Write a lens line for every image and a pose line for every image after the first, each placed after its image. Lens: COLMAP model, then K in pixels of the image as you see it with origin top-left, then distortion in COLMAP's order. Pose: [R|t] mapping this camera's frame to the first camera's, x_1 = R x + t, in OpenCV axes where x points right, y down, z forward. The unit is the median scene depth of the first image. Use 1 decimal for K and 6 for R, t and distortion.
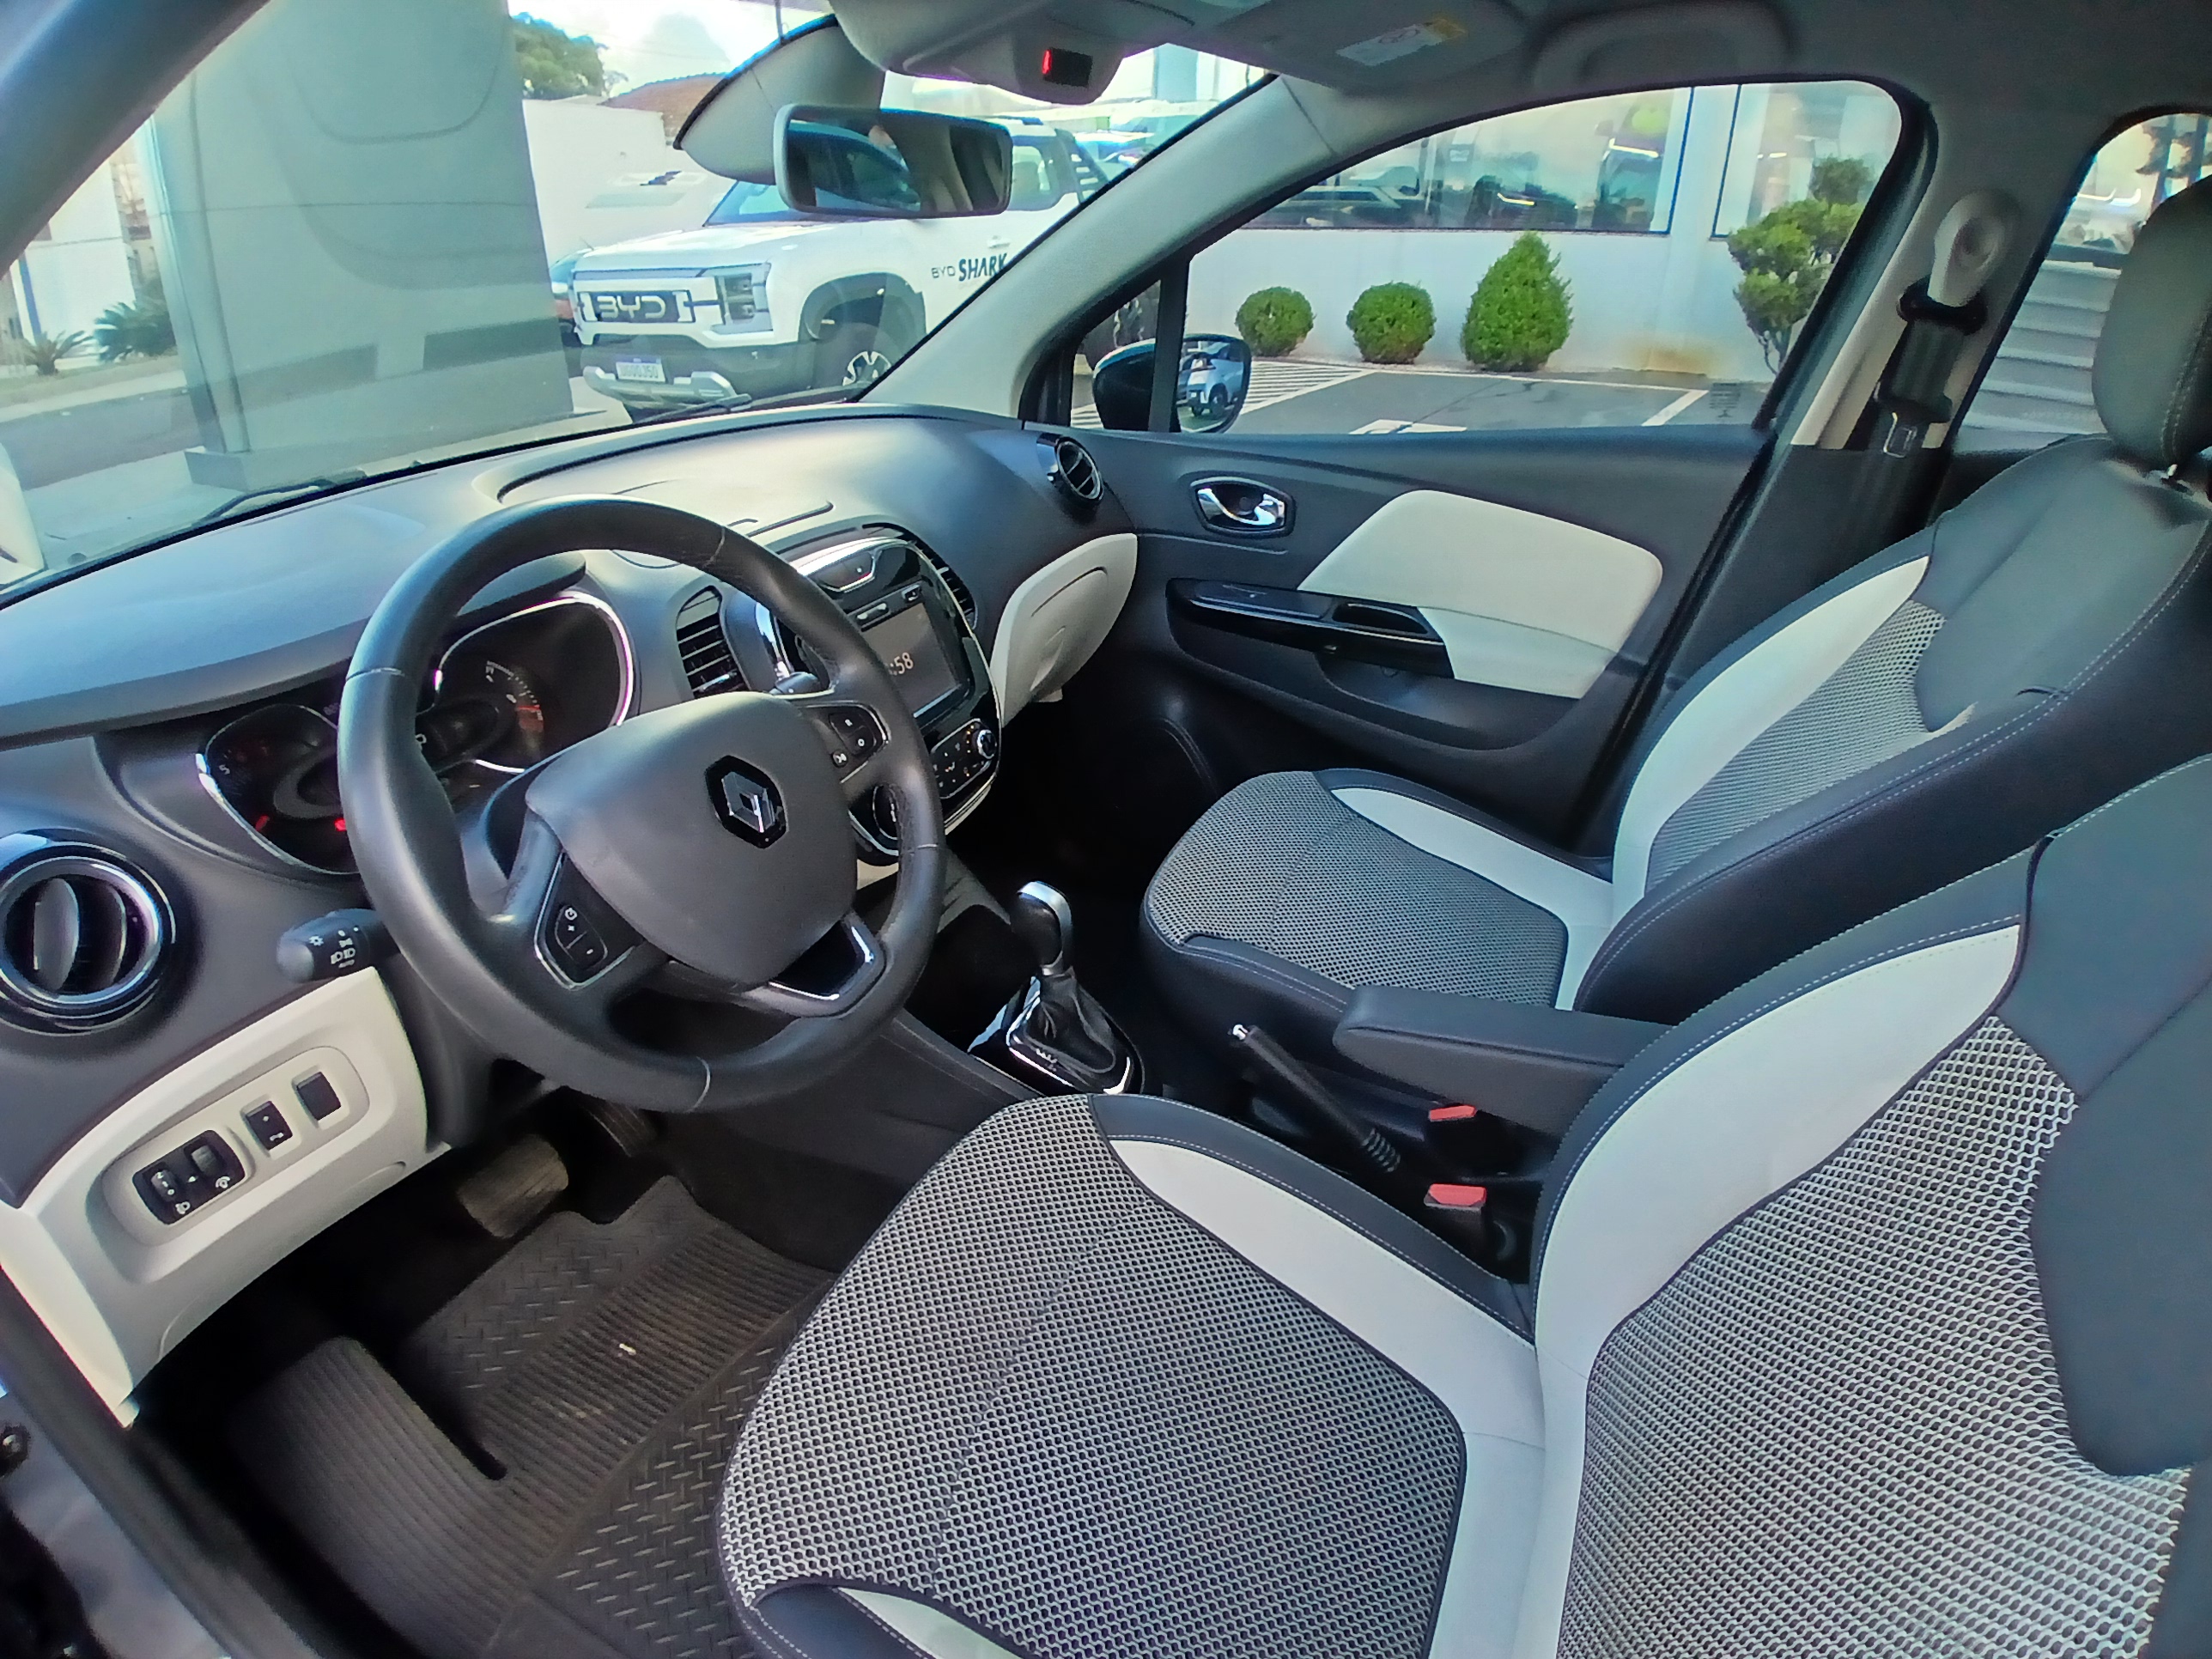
lens RADIAL K [[1105.6, 0, 1111.4], [0, 1105.6, 886.5], [0, 0, 1]] dist [0.001685, -0.044607]
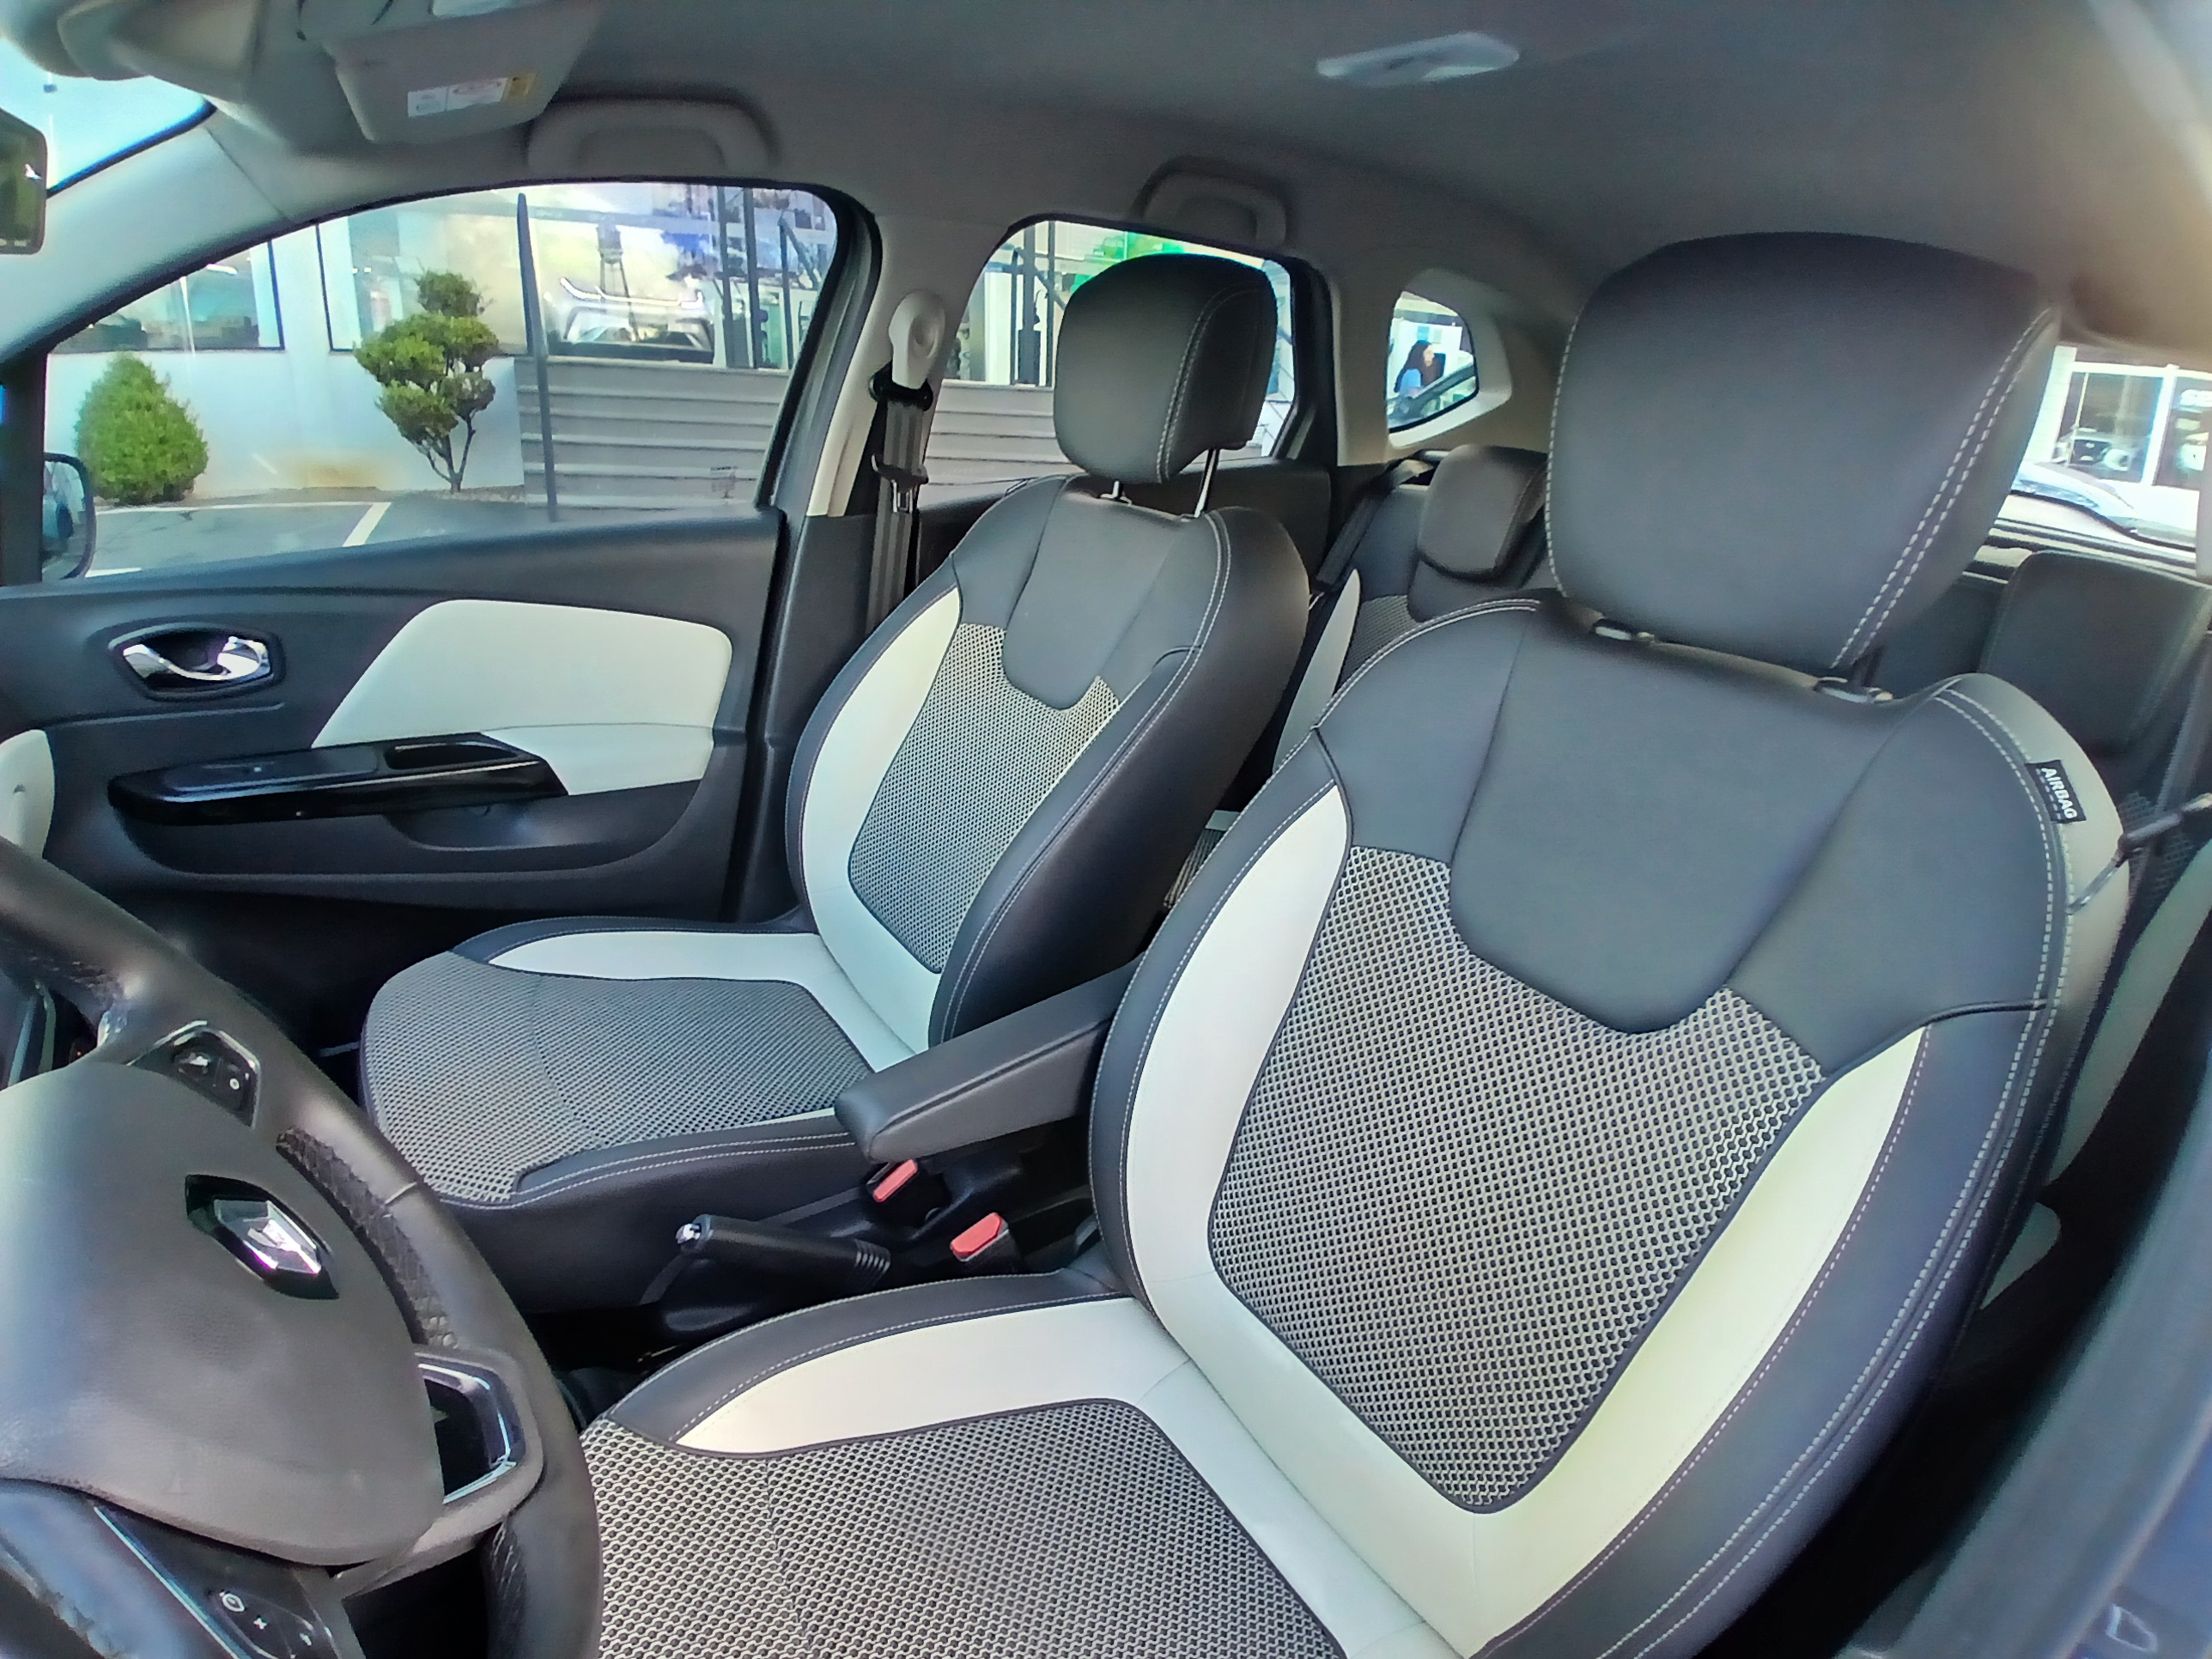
lens RADIAL K [[1105.6, 0, 1111.4], [0, 1105.6, 886.5], [0, 0, 1]] dist [0.001685, -0.044607]
pose [[0.481311, -0.324727, 0.814182, -0.220387], [0.395036, 0.909531, 0.129227, -0.058703], [-0.782487, 0.259432, 0.566047, 0.156220]]
